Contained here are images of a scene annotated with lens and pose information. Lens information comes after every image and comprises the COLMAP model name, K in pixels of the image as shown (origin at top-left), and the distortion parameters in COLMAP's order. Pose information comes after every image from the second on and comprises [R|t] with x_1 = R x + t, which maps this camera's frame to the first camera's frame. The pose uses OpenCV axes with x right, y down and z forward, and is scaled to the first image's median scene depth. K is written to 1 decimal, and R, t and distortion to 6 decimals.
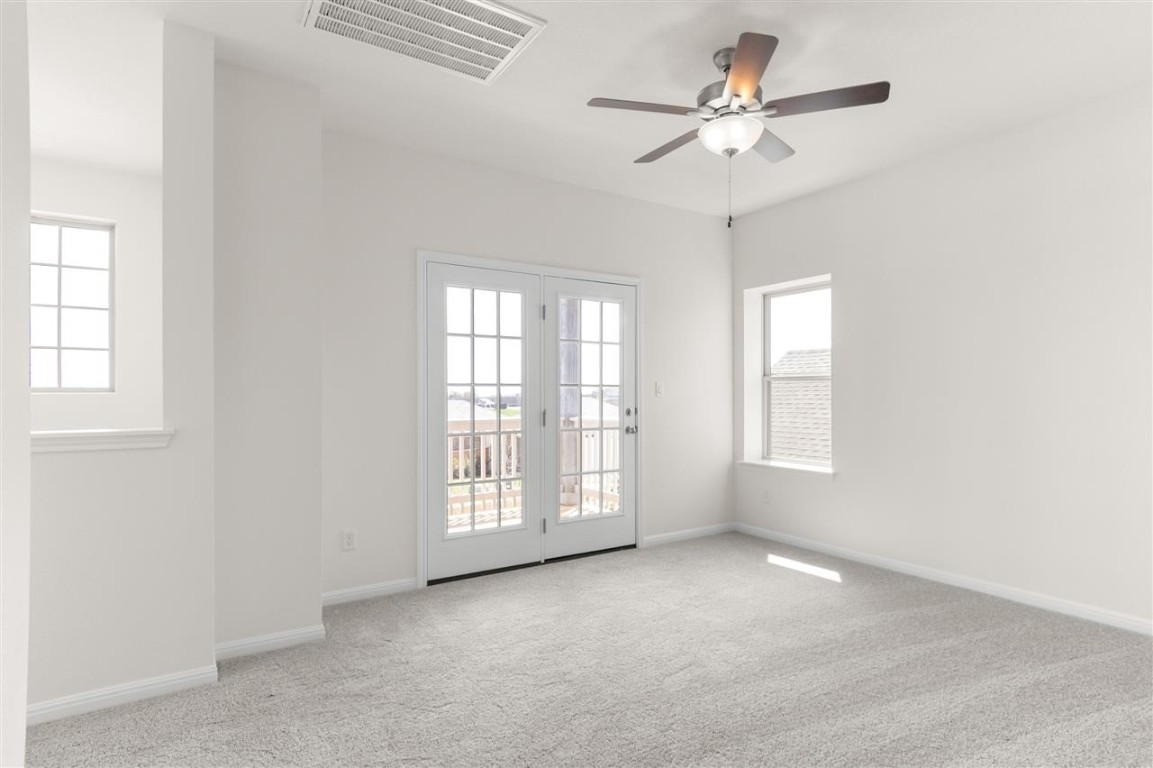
lens RADIAL K [[604.4, 0, 610.4], [0, 604.4, 394.7], [0, 0, 1]] dist [0.028427, -0.037593]
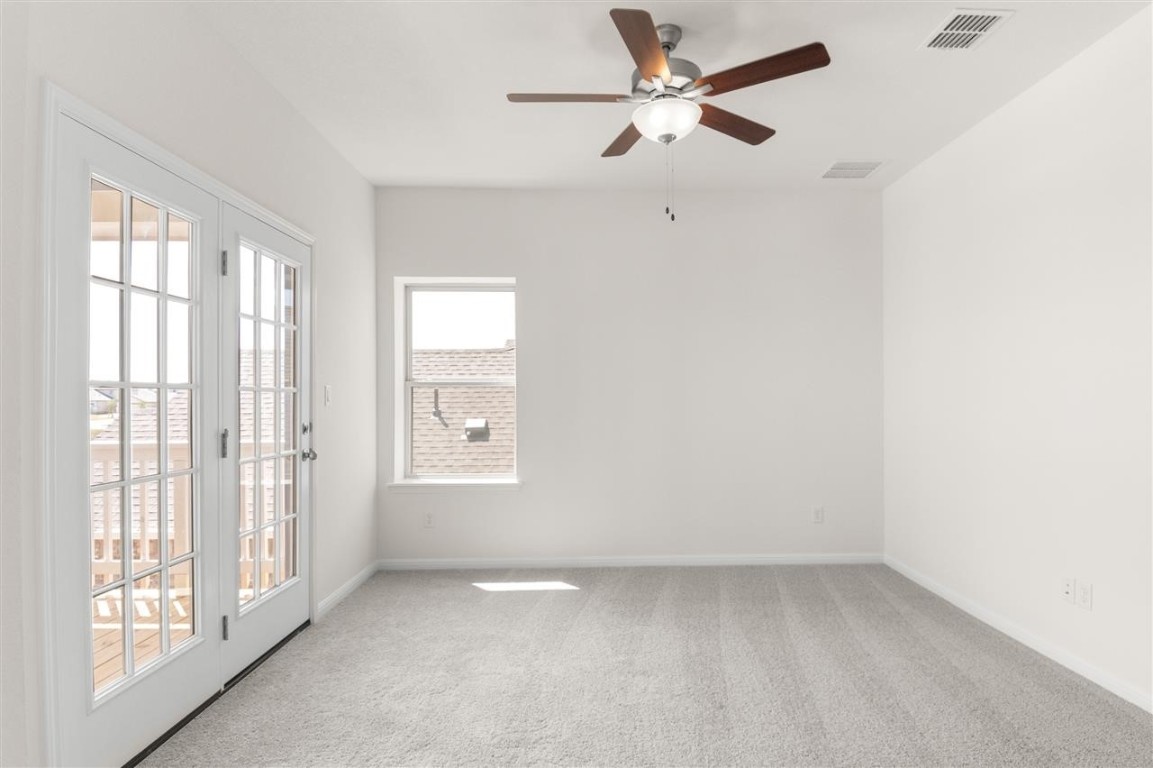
lens RADIAL K [[617.2, 0, 605.1], [0, 617.2, 402.1], [0, 0, 1]] dist [0.020925, -0.040647]
pose [[0.542530, -0.001892, 0.840034, -0.385959], [0.002620, 0.999996, 0.000561, -0.000993], [-0.840032, 0.001896, 0.542533, 0.345905]]
